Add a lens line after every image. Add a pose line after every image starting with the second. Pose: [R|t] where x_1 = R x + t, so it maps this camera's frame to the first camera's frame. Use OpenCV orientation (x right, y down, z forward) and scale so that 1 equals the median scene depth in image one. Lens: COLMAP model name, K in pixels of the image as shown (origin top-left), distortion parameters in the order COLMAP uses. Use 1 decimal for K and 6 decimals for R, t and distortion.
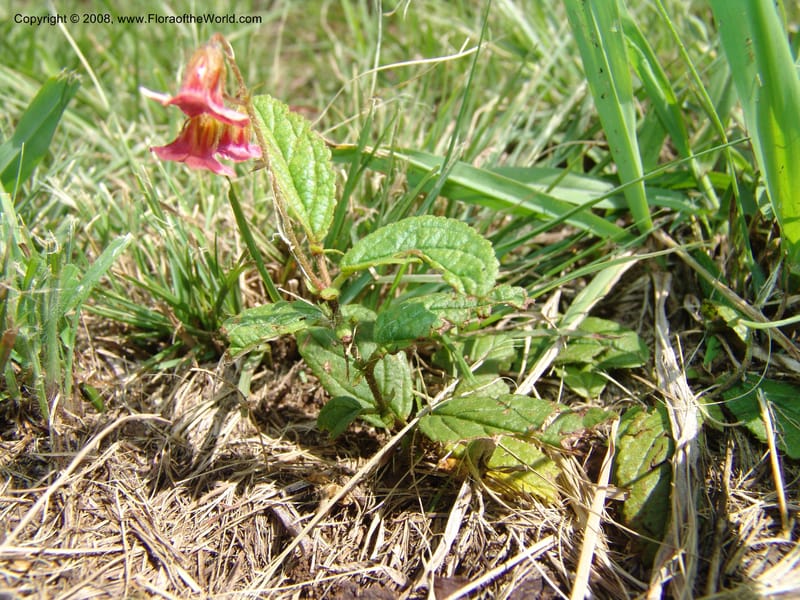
lens RADIAL K [[709.9, 0, 400.0], [0, 709.9, 300.0], [0, 0, 1]] dist [-0.172944, 0.058716]
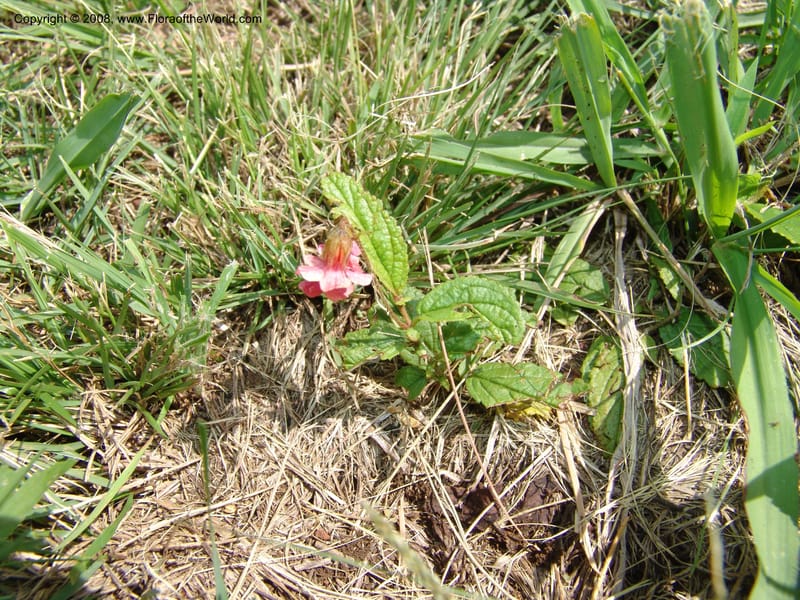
lens RADIAL K [[709.9, 0, 400.0], [0, 709.9, 300.0], [0, 0, 1]] dist [-0.172944, 0.058716]
pose [[0.993294, -0.094155, 0.067103, -0.207178], [0.057555, 0.906015, 0.419314, -0.669307], [-0.100277, -0.412640, 0.905358, -0.324014]]
